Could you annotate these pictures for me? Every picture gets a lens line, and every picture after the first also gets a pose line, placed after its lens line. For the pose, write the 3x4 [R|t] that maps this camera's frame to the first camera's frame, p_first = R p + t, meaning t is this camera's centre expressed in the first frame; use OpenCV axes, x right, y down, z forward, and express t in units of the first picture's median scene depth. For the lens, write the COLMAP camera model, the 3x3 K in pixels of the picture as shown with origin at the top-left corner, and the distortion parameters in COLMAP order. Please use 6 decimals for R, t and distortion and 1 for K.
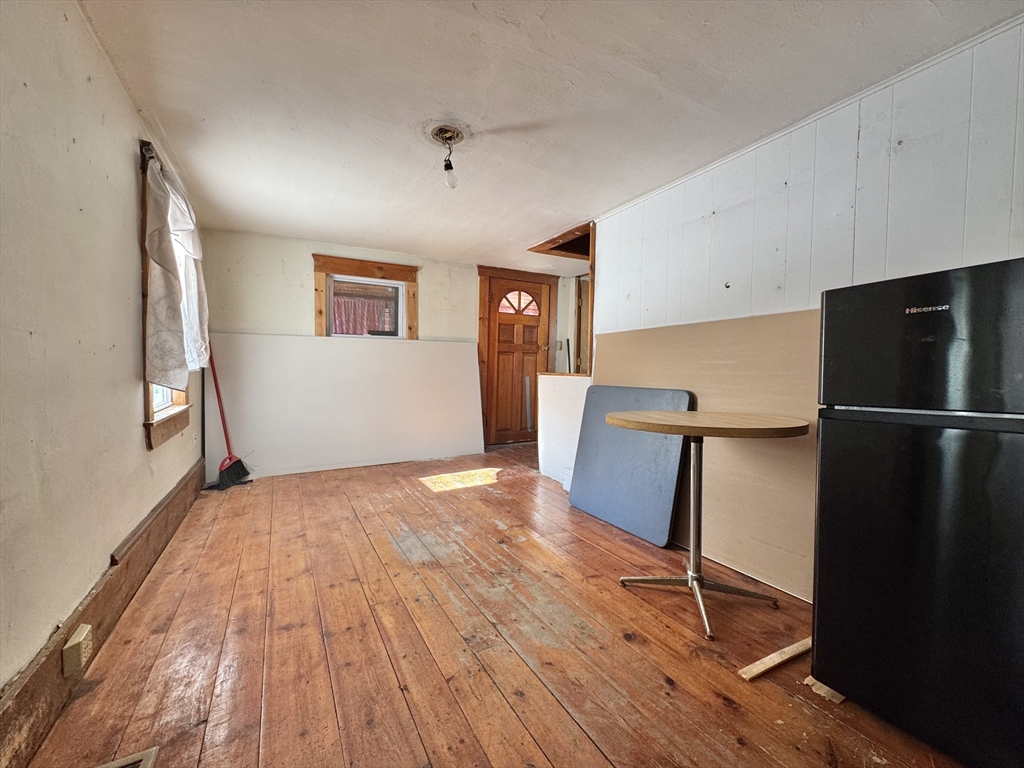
lens RADIAL K [[409.0, 0, 514.1], [0, 409.0, 386.9], [0, 0, 1]] dist [-0.002067, 0.000481]
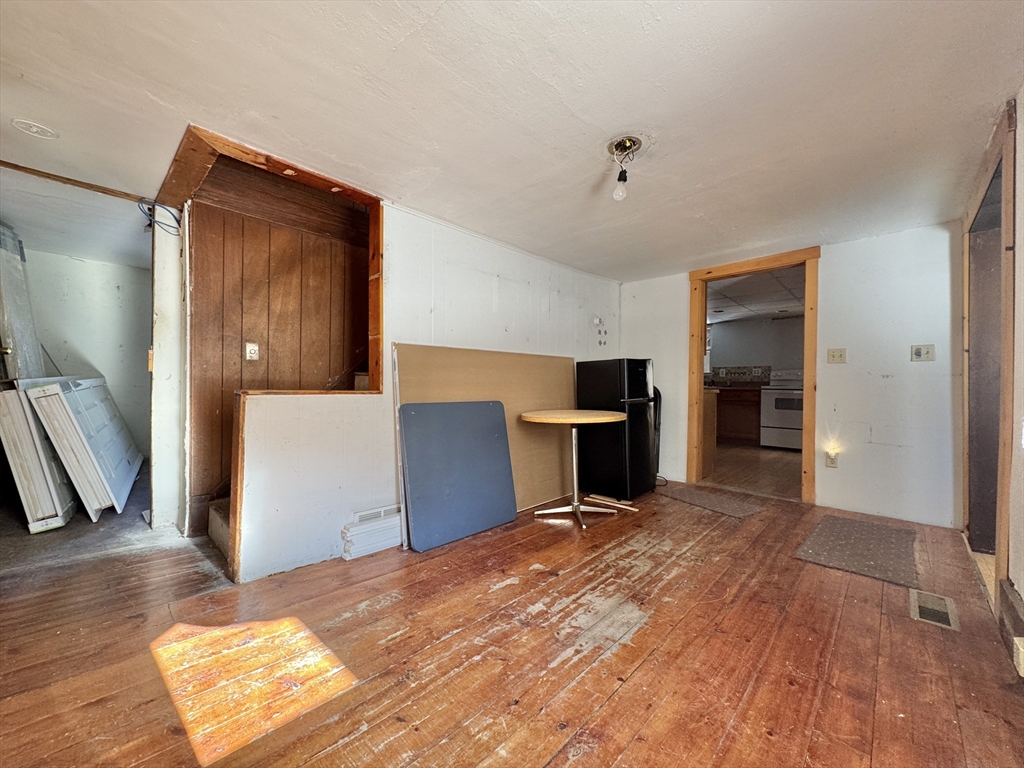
lens RADIAL K [[409.0, 0, 514.1], [0, 409.0, 386.9], [0, 0, 1]] dist [-0.002067, 0.000481]
pose [[-0.291142, -0.016490, 0.956538, -0.844615], [0.025721, 0.999355, 0.025057, -0.068058], [-0.956334, 0.031898, -0.290530, 1.282990]]
